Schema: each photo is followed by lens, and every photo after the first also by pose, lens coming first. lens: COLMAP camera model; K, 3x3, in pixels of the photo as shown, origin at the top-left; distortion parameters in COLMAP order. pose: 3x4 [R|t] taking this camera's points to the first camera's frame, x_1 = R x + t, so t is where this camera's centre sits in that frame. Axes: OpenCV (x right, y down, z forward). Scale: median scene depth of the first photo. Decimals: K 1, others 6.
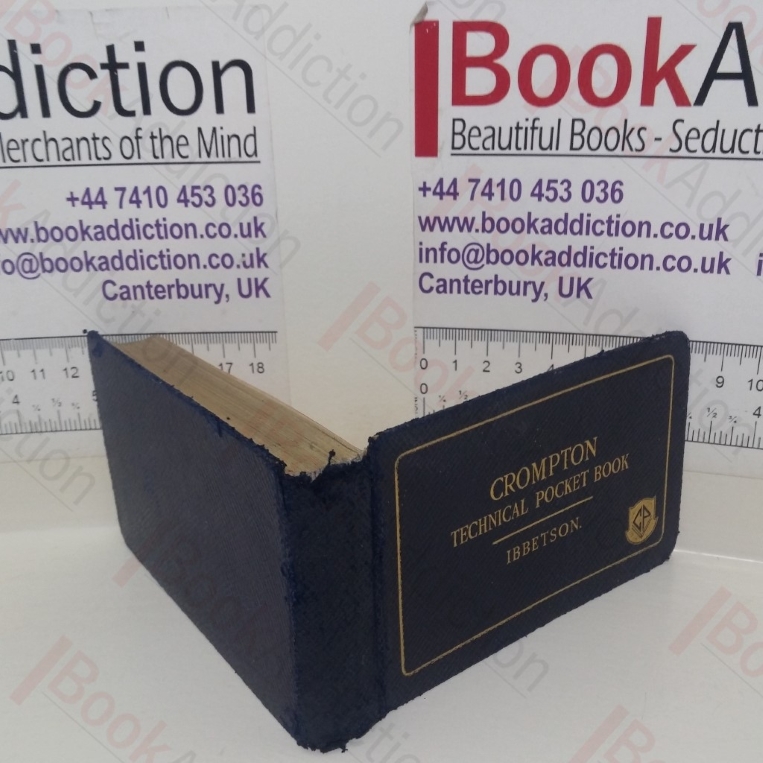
lens RADIAL K [[895.8, 0, 373.8], [0, 895.8, 382.4], [0, 0, 1]] dist [-0.040153, 0.000000]
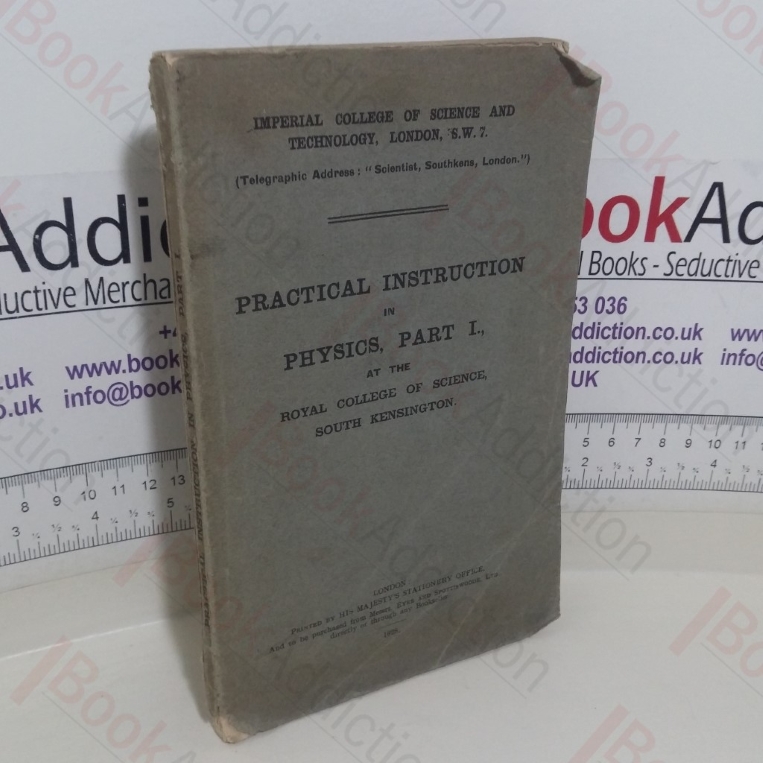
lens RADIAL K [[895.8, 0, 385.6], [0, 895.8, 380.0], [0, 0, 1]] dist [-0.040153, 0.000000]
pose [[0.957242, -0.072819, 0.279975, -0.406358], [0.064438, 0.997158, 0.039035, -0.180245], [-0.282022, -0.019325, 0.959213, -0.113673]]
